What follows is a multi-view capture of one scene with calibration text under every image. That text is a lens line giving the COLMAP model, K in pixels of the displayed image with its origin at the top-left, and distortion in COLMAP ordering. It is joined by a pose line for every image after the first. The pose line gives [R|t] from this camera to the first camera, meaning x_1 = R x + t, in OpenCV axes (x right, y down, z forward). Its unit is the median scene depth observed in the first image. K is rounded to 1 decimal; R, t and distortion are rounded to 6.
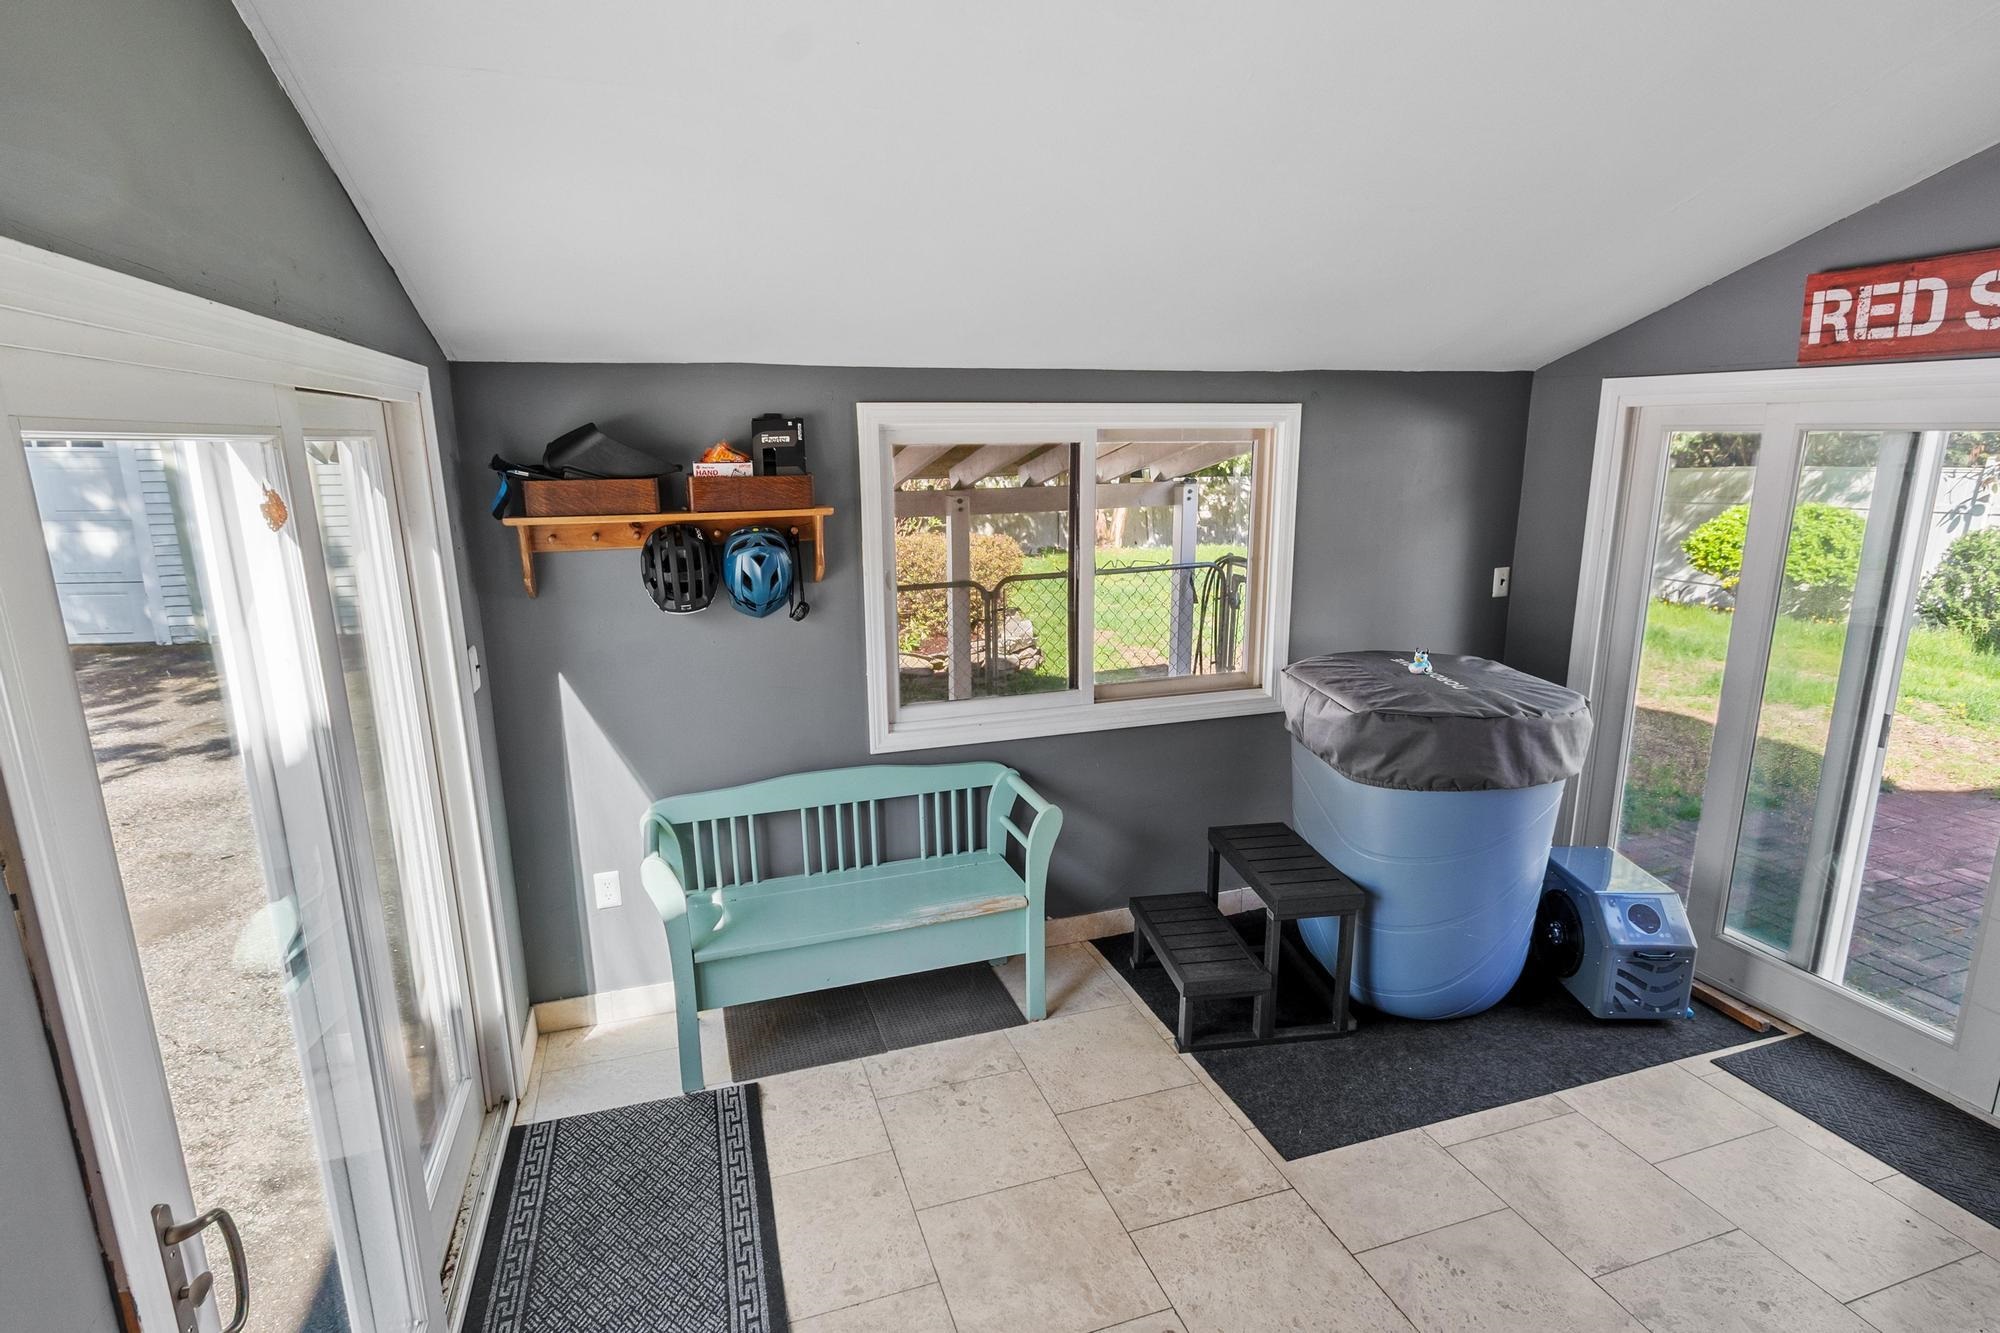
lens RADIAL K [[1029.1, 0, 995.5], [0, 1029.1, 662.7], [0, 0, 1]] dist [-0.003308, -0.001209]
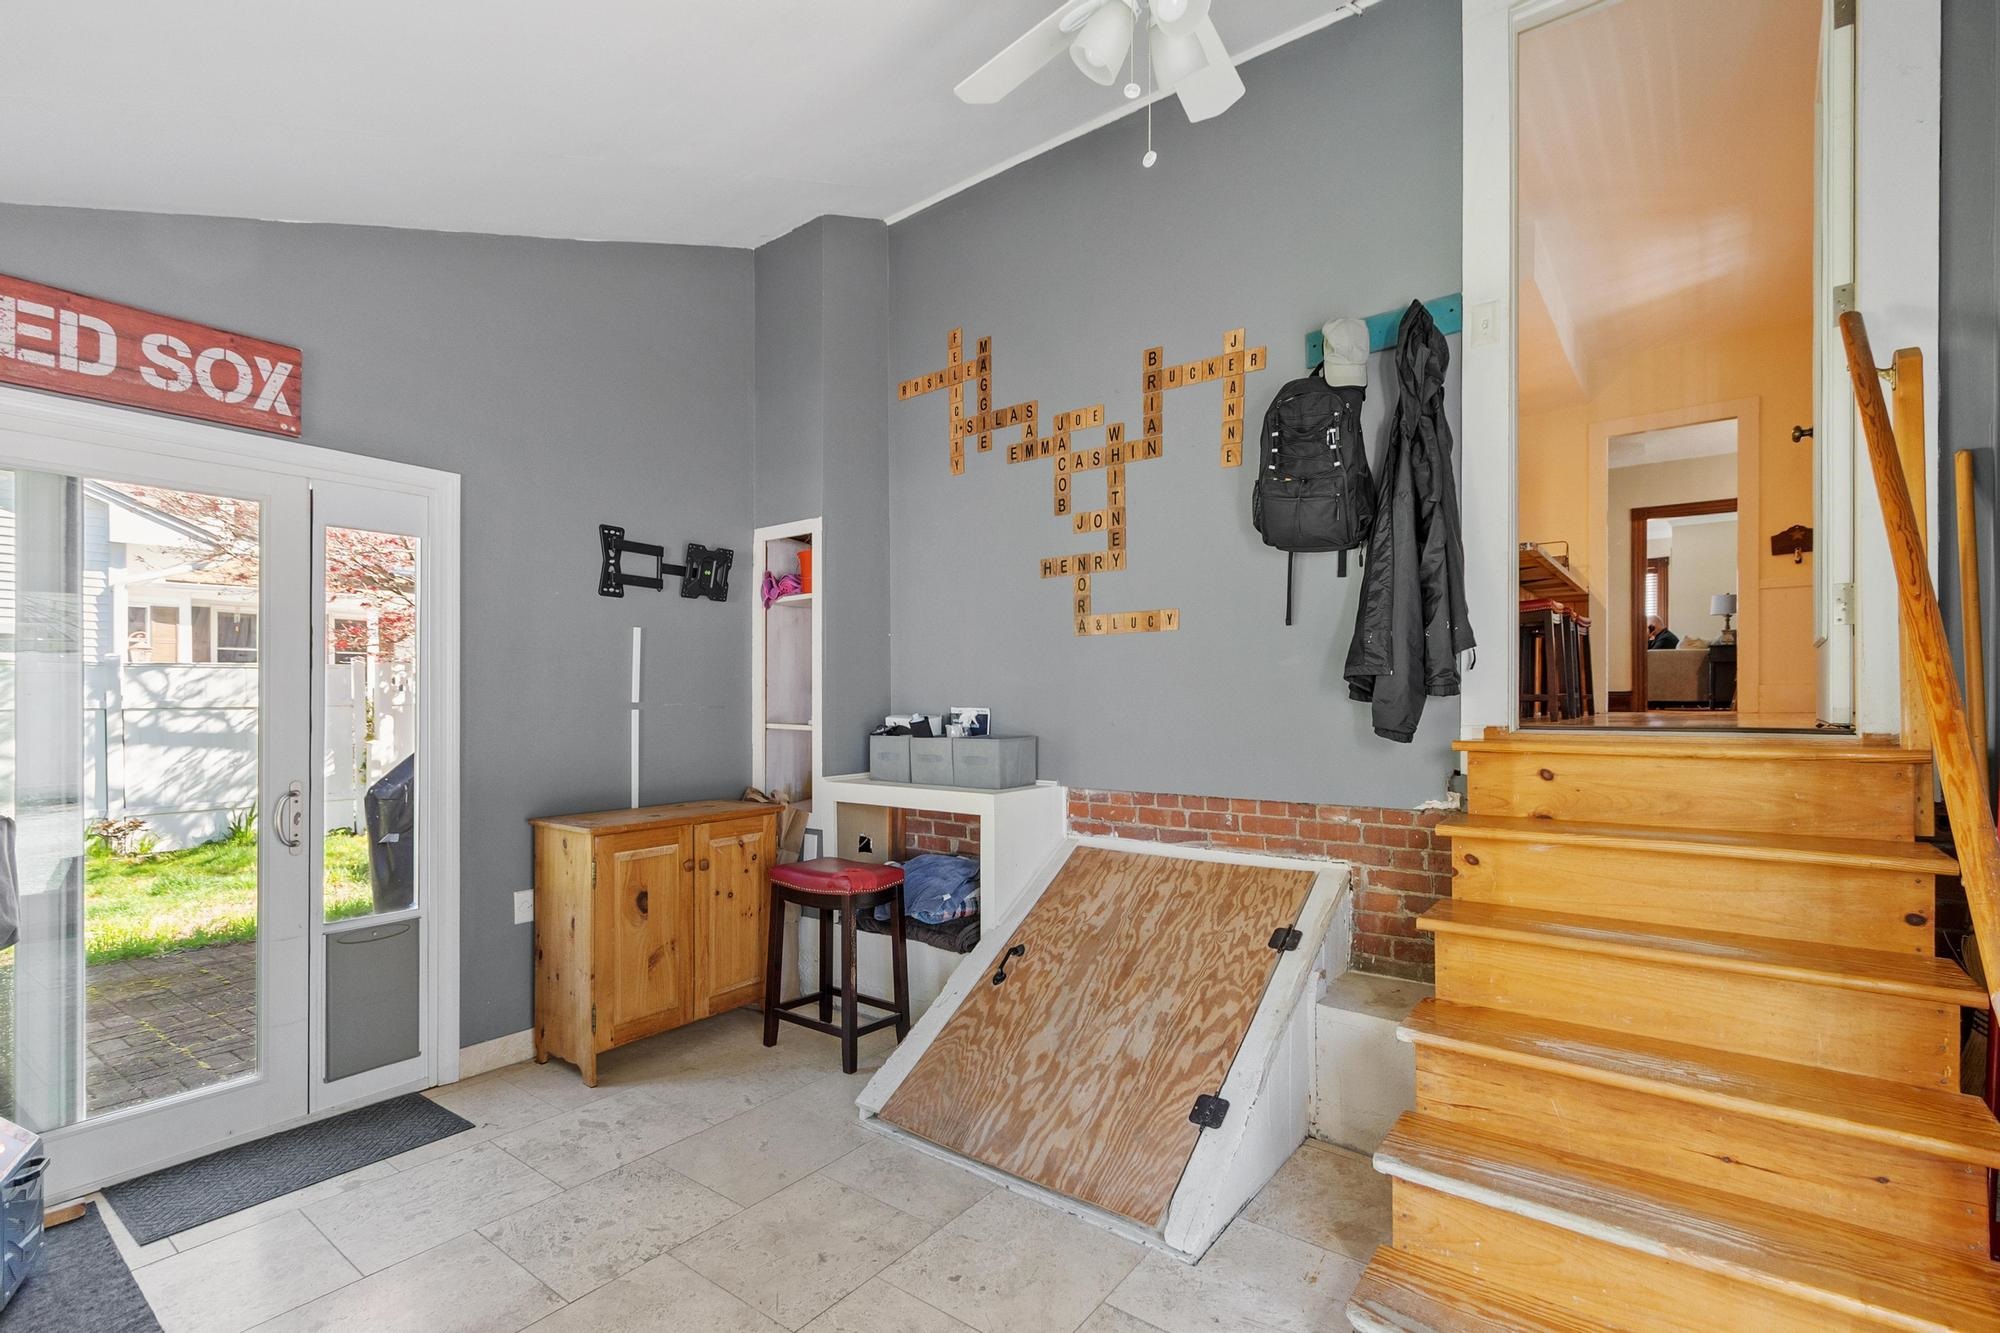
lens RADIAL K [[903.1, 0, 1004.9], [0, 903.1, 672.7], [0, 0, 1]] dist [0.001503, 0.000016]
pose [[-0.549669, 0.018361, 0.835180, -0.246932], [0.177066, 0.979603, 0.094998, 0.018663], [-0.816401, 0.200100, -0.541709, 0.813479]]
